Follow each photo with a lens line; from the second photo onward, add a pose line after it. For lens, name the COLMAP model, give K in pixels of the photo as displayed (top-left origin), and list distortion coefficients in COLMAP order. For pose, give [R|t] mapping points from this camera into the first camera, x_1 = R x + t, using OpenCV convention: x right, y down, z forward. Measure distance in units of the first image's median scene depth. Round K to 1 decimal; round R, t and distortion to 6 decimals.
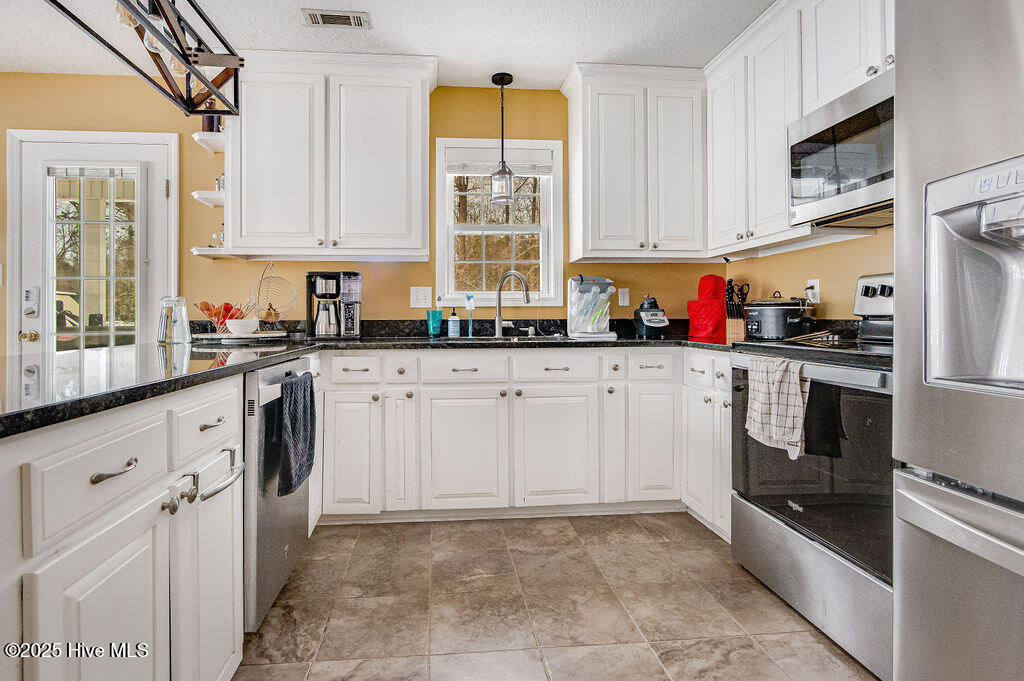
lens RADIAL K [[512.8, 0, 511.1], [0, 512.8, 319.4], [0, 0, 1]] dist [-0.008306, -0.000566]
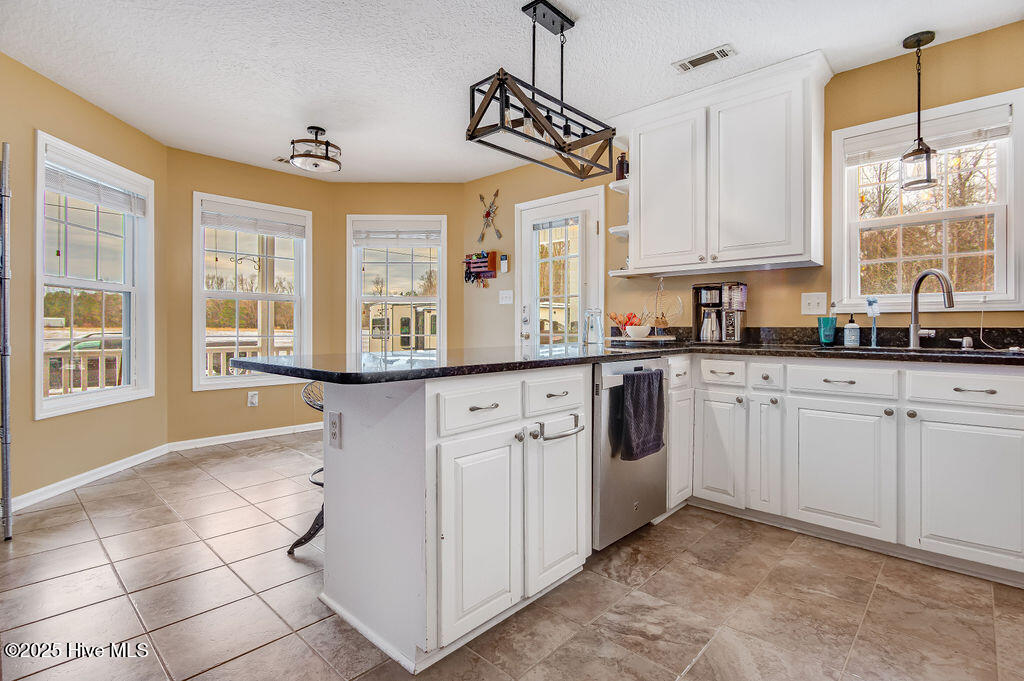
lens RADIAL K [[496.1, 0, 513.6], [0, 496.1, 333.4], [0, 0, 1]] dist [-0.012443, 0.000275]
pose [[0.666899, 0.015869, -0.744979, 0.177462], [-0.004084, 0.999836, 0.017642, -0.002046], [0.745137, -0.008723, 0.666854, -0.037026]]
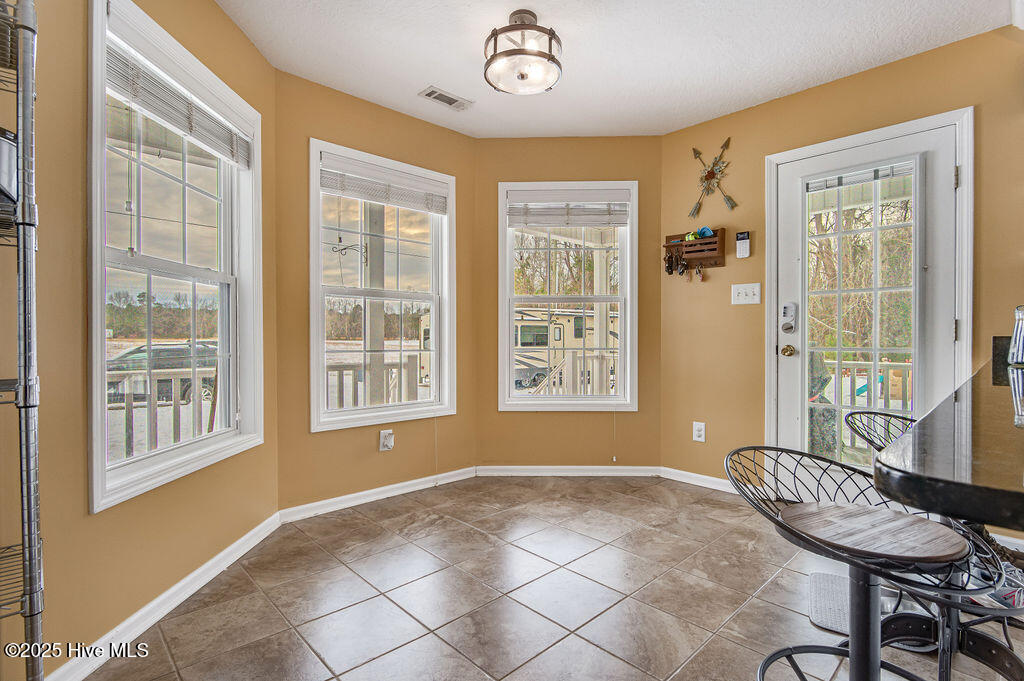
lens RADIAL K [[491.1, 0, 510.9], [0, 491.1, 344.9], [0, 0, 1]] dist [-0.009300, -0.000178]
pose [[0.624160, 0.016863, -0.781114, -0.594223], [-0.001789, 0.999795, 0.020155, 0.002289], [0.781294, -0.011182, 0.624063, -0.074409]]
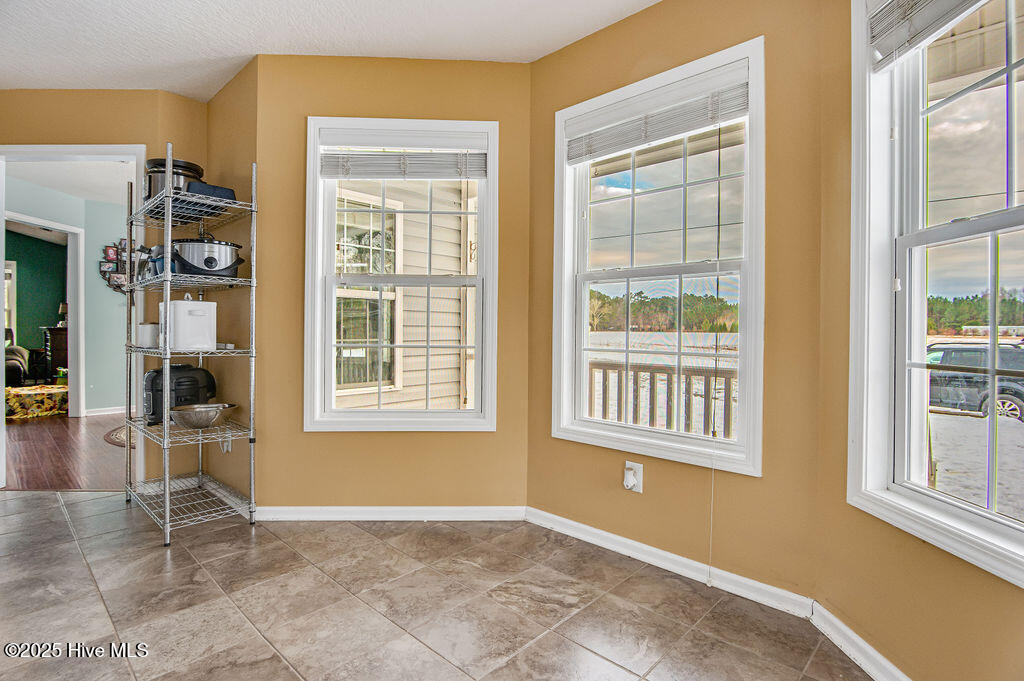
lens RADIAL K [[496.1, 0, 513.6], [0, 496.1, 333.4], [0, 0, 1]] dist [-0.012443, 0.000275]
pose [[-0.742475, 0.002178, -0.669871, -0.996381], [-0.000211, 0.999994, 0.003486, 0.009851], [0.669874, 0.002729, -0.742470, 0.959432]]
